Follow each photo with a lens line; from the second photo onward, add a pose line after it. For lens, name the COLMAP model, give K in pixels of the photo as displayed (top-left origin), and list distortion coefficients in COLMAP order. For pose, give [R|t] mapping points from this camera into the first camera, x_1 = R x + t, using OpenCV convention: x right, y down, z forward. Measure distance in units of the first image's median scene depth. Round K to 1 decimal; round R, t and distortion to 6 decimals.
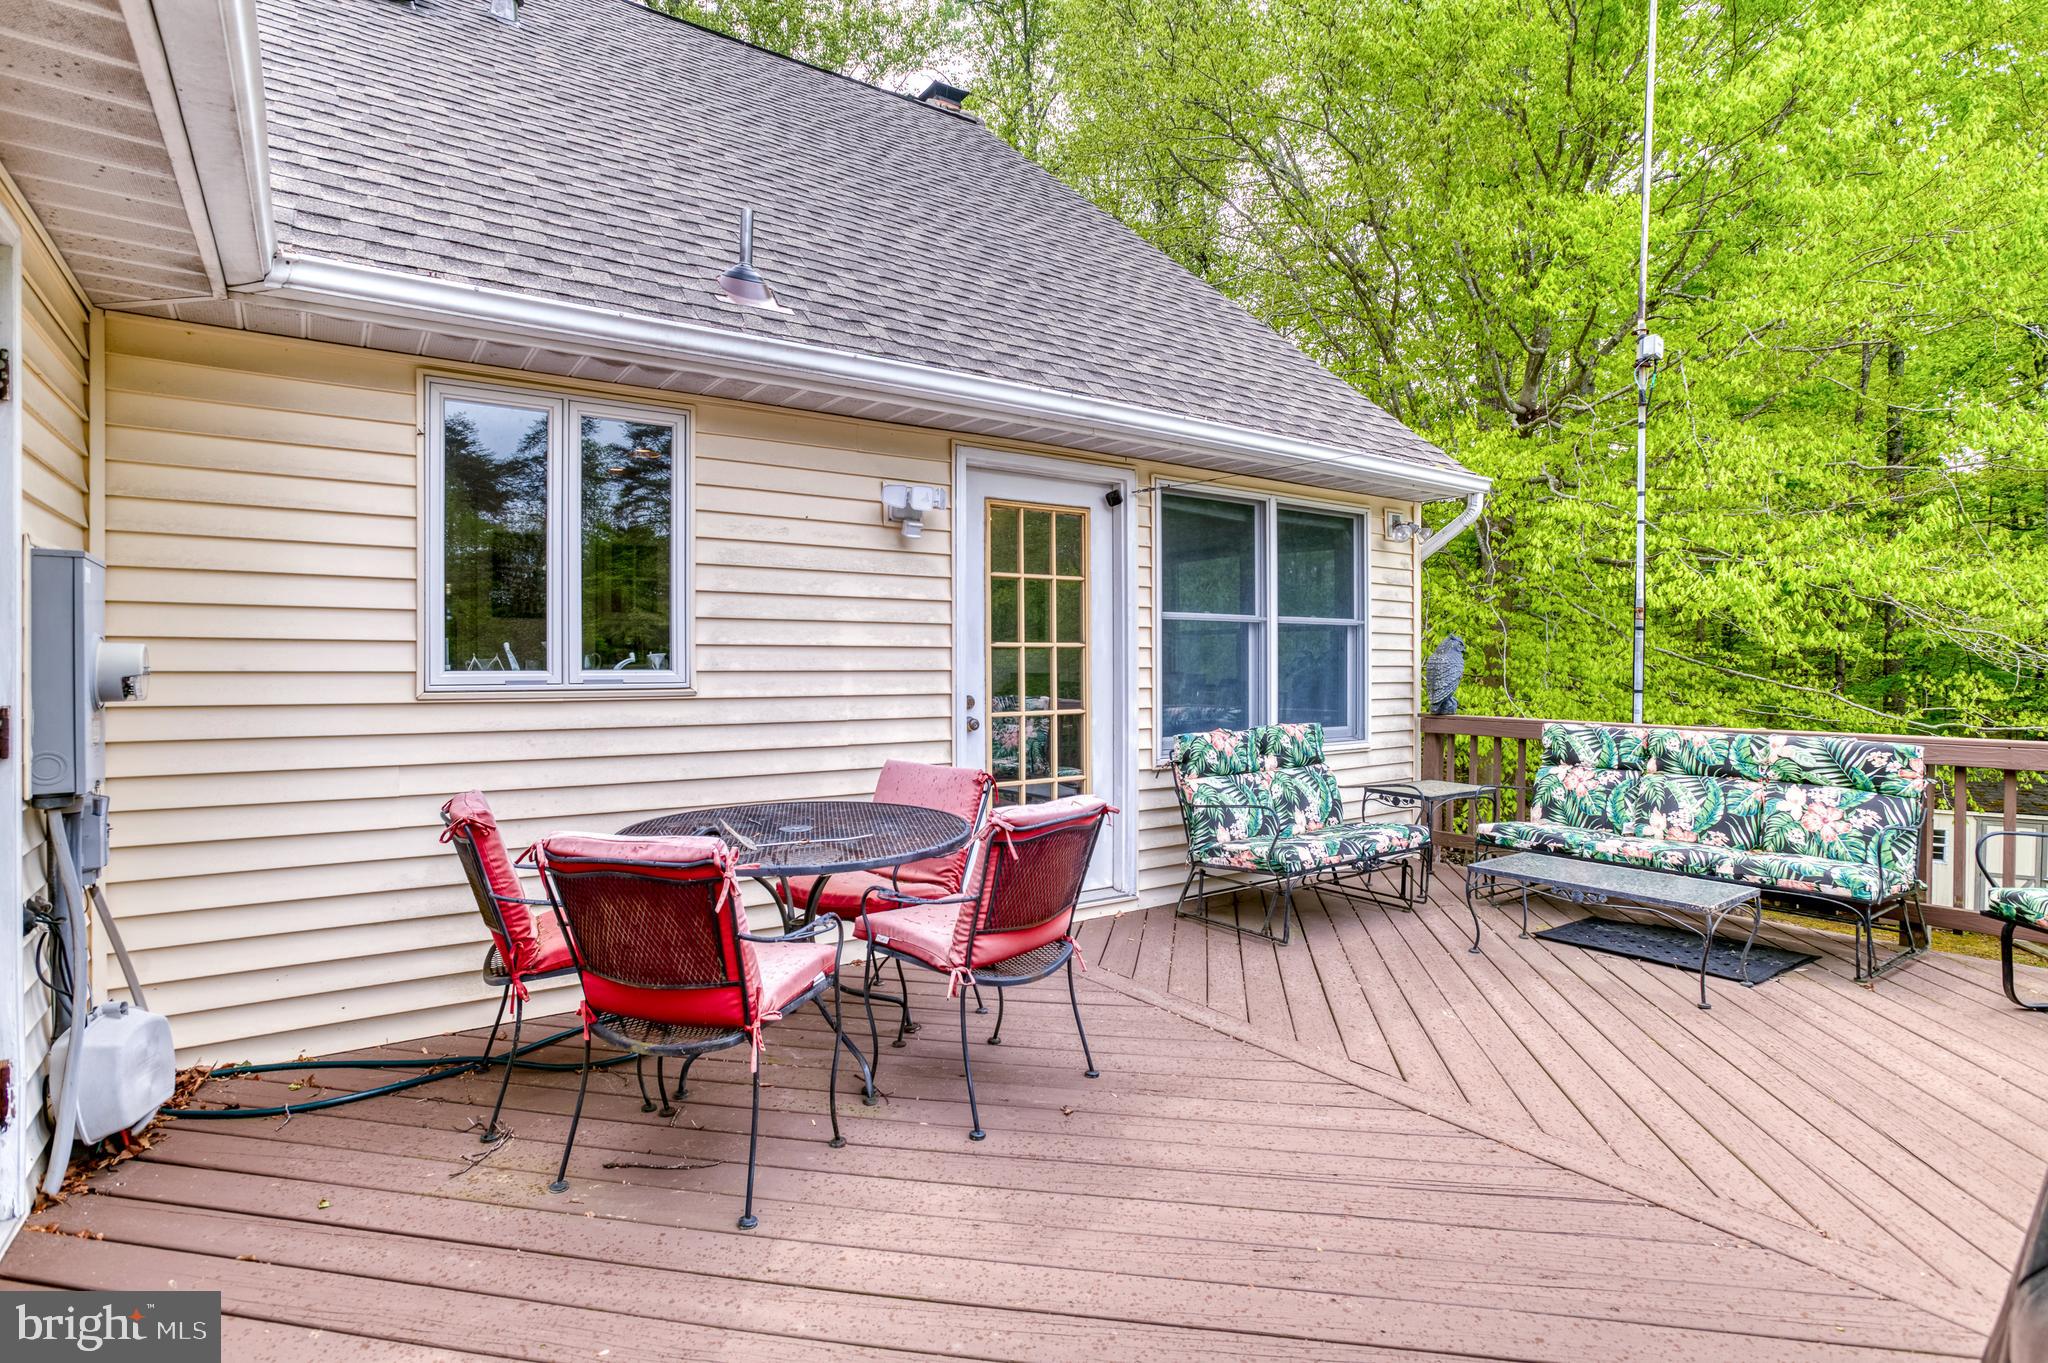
lens RADIAL K [[993.8, 0, 1030.6], [0, 993.8, 676.2], [0, 0, 1]] dist [-0.052417, 0.026034]
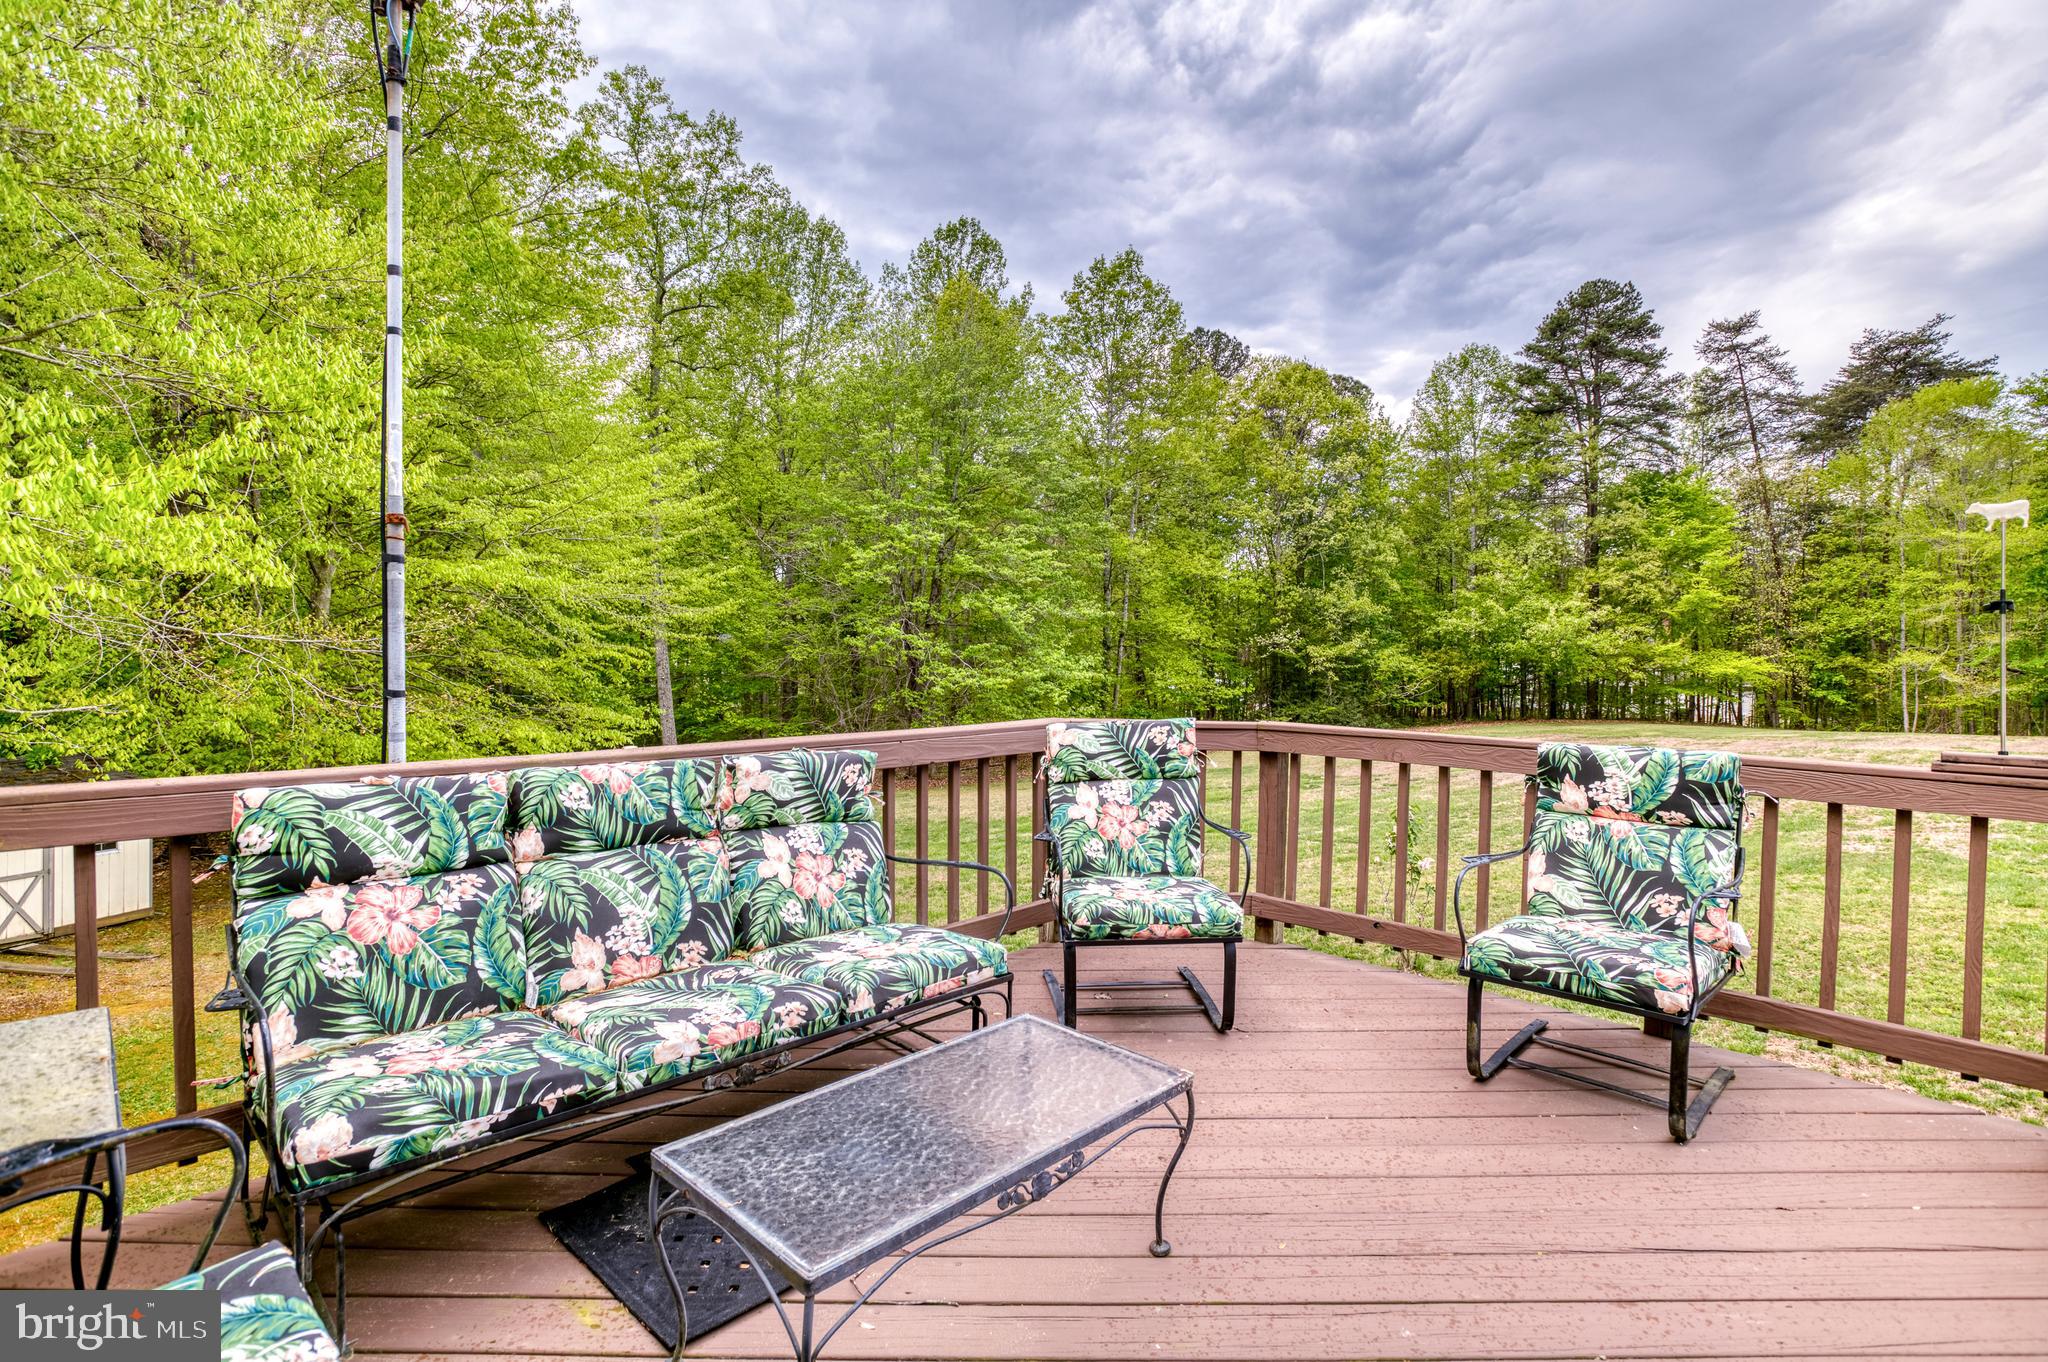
lens RADIAL K [[993.8, 0, 1030.6], [0, 993.8, 675.7], [0, 0, 1]] dist [-0.052417, 0.026034]
pose [[-0.176025, -0.026204, 0.984037, 0.128112], [0.003583, 0.999622, 0.027260, -0.006022], [-0.984379, 0.008324, -0.175864, 0.933813]]
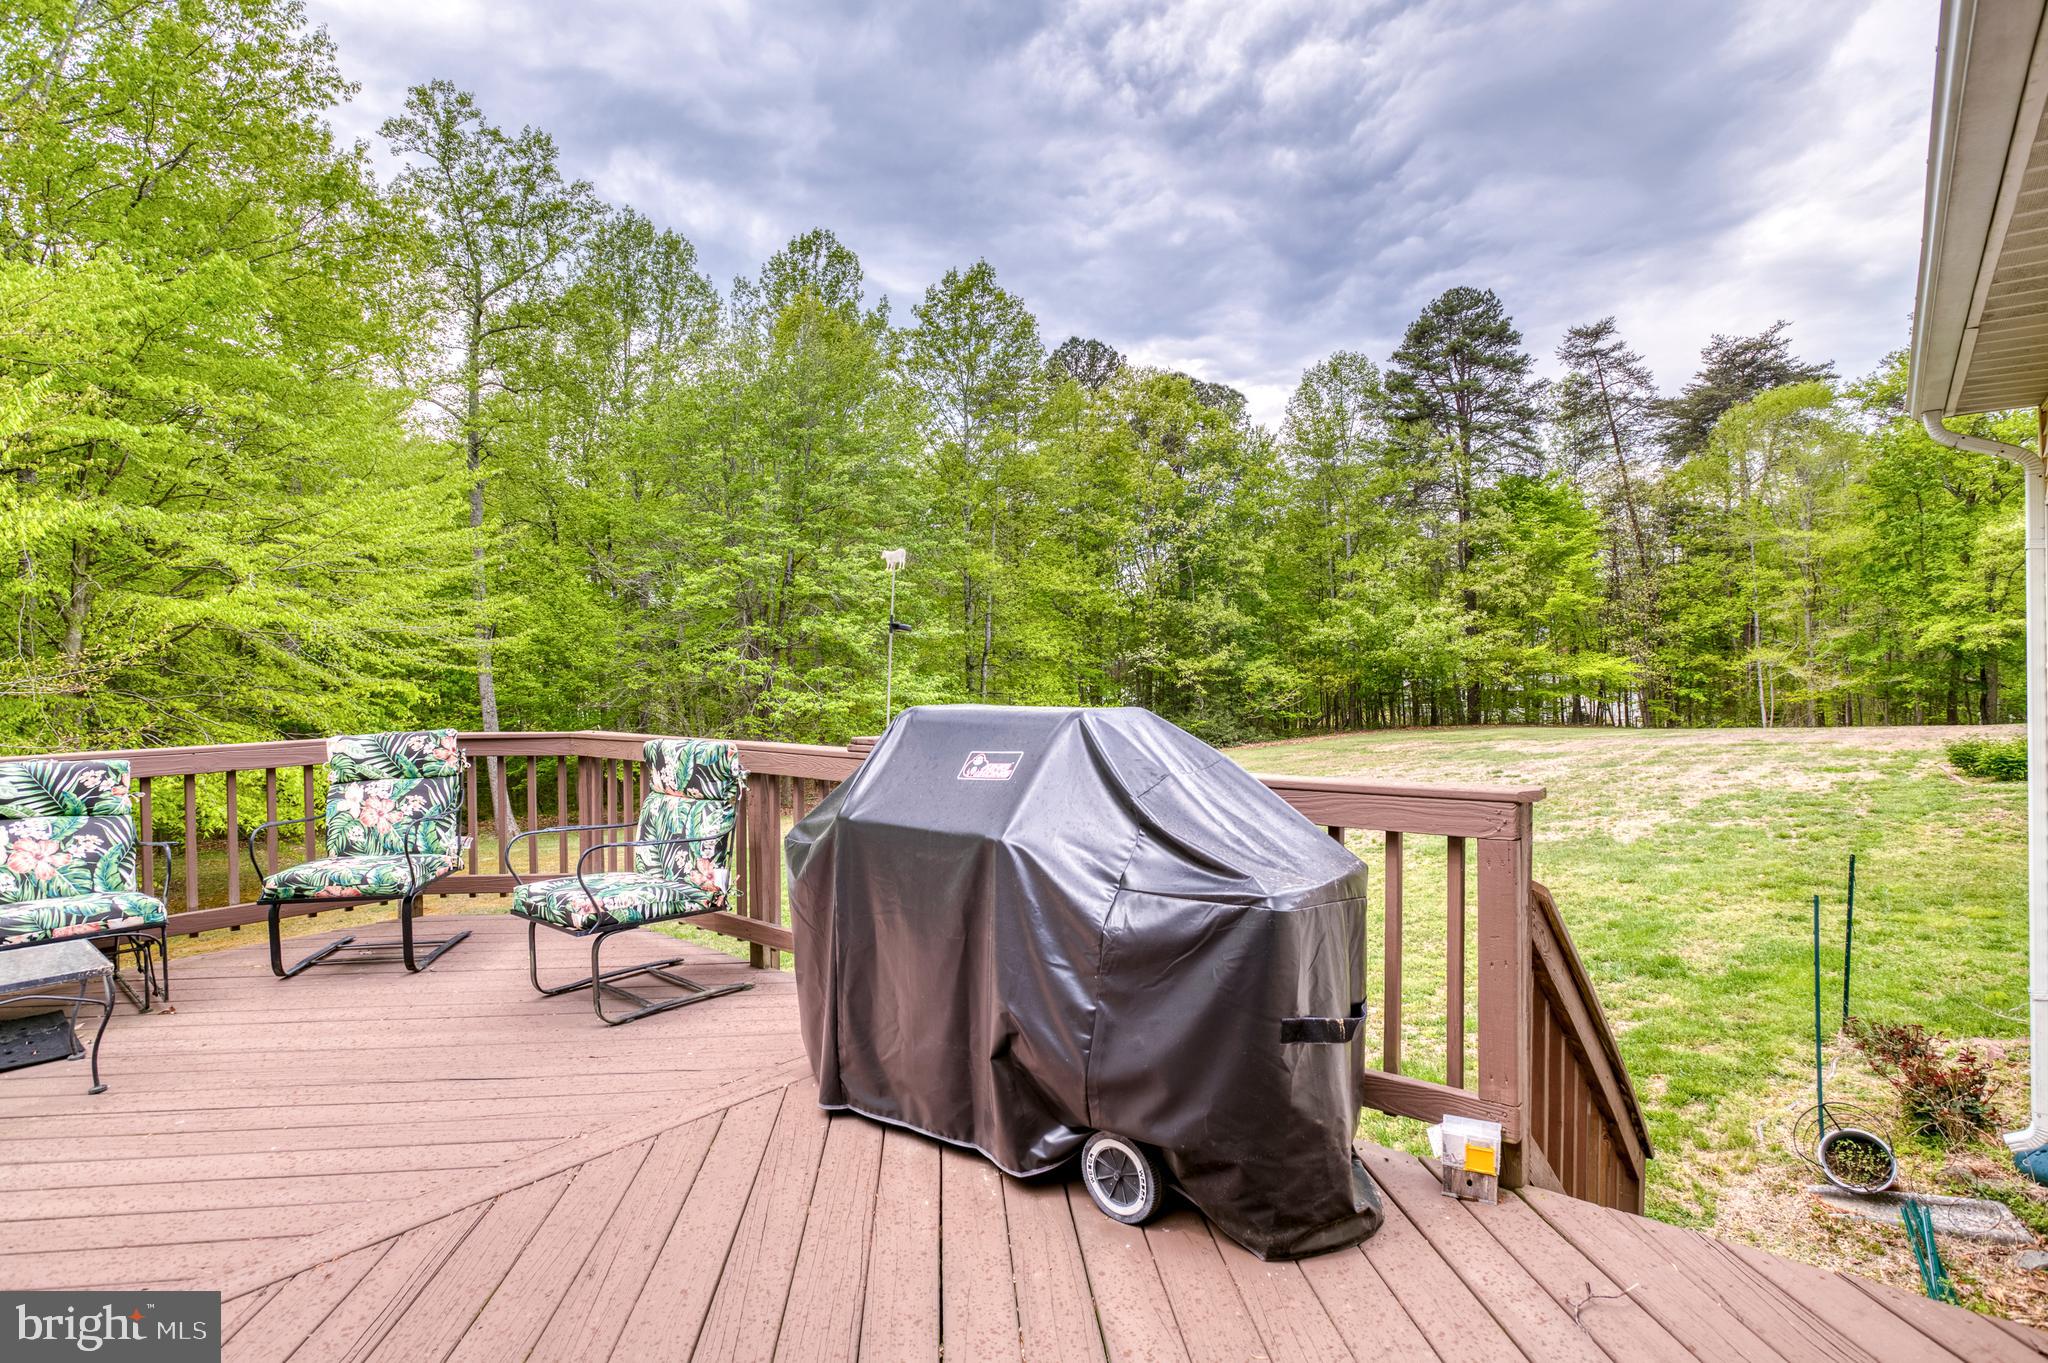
lens RADIAL K [[1034.3, 0, 995.6], [0, 1034.3, 679.7], [0, 0, 1]] dist [-0.055914, 0.027727]
pose [[-0.238507, -0.003660, 0.971134, -0.245053], [0.031917, 0.999423, 0.011605, 0.007121], [-0.970616, 0.033763, -0.238252, 0.363764]]
